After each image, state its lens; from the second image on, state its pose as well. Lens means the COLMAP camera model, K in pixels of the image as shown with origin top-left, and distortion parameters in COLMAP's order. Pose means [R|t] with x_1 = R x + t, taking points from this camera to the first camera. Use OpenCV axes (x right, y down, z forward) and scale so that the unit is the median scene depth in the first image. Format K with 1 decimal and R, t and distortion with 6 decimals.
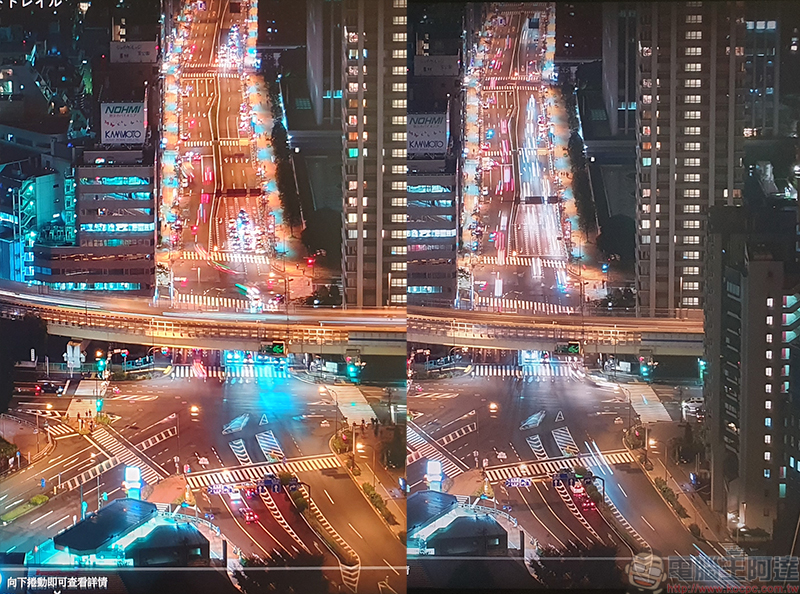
lens RADIAL K [[798.7, 0, 400.0], [0, 798.7, 293.9], [0, 0, 1]] dist [0.013533, 0.000000]
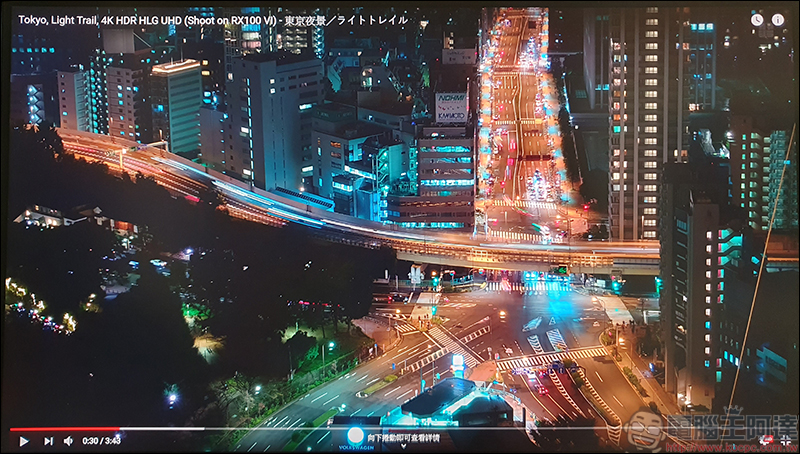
lens RADIAL K [[608.3, 0, 399.9], [0, 608.3, 227.8], [0, 0, 1]] dist [0.012000, 0.005344]
pose [[0.999928, 0.001357, 0.011948, -0.447758], [-0.001355, 0.999999, -0.000197, -0.004281], [-0.011949, 0.000181, 0.999929, -0.056114]]
